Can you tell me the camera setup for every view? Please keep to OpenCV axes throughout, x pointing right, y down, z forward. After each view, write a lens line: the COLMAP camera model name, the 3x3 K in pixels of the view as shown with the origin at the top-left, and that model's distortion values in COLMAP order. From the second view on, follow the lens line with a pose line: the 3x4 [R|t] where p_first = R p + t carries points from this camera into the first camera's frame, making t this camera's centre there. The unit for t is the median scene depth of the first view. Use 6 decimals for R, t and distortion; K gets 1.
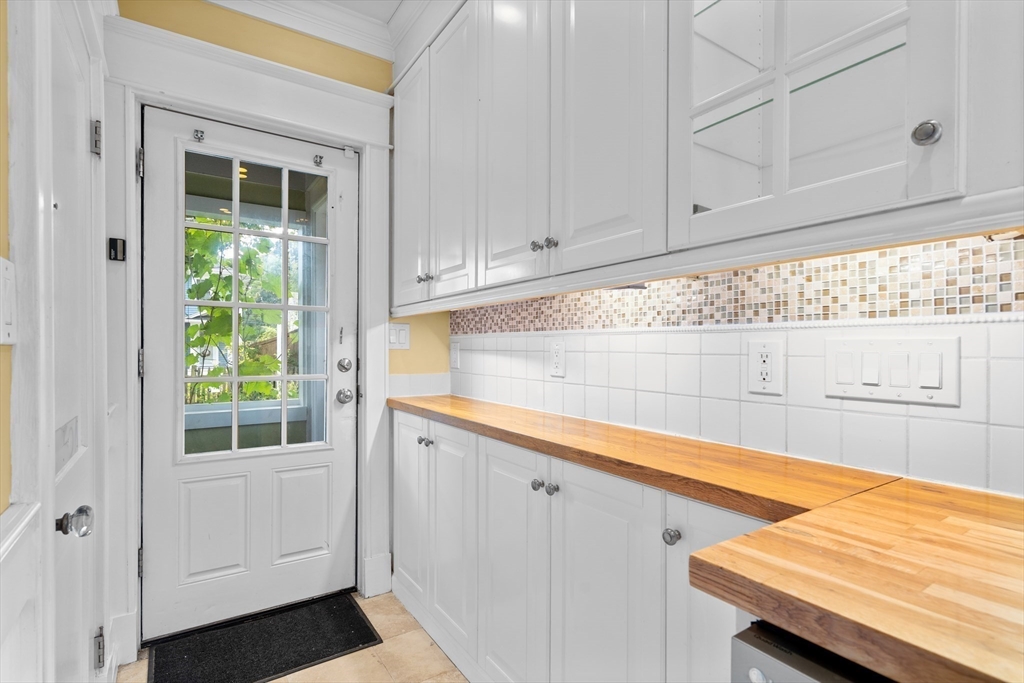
lens RADIAL K [[492.6, 0, 512.9], [0, 492.6, 350.2], [0, 0, 1]] dist [-0.003402, 0.000078]
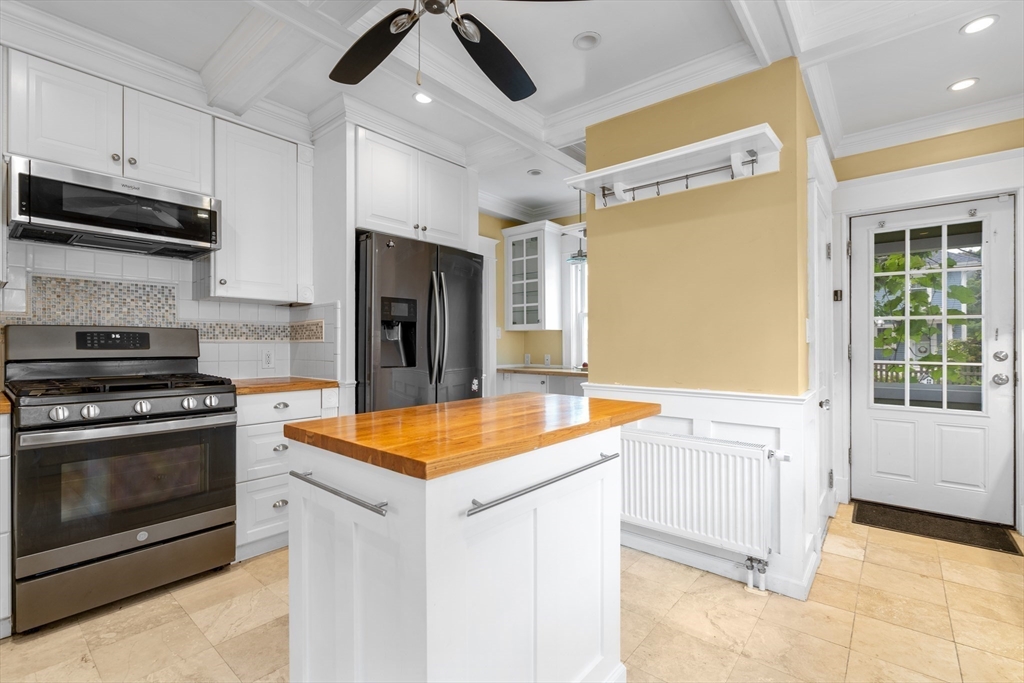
lens RADIAL K [[468.0, 0, 513.0], [0, 468.0, 346.9], [0, 0, 1]] dist [0.005010, 0.001063]
pose [[0.284258, -0.002518, -0.958744, 0.630857], [0.001905, 0.999996, -0.002062, 0.006287], [0.958746, -0.001241, 0.284262, -0.787951]]
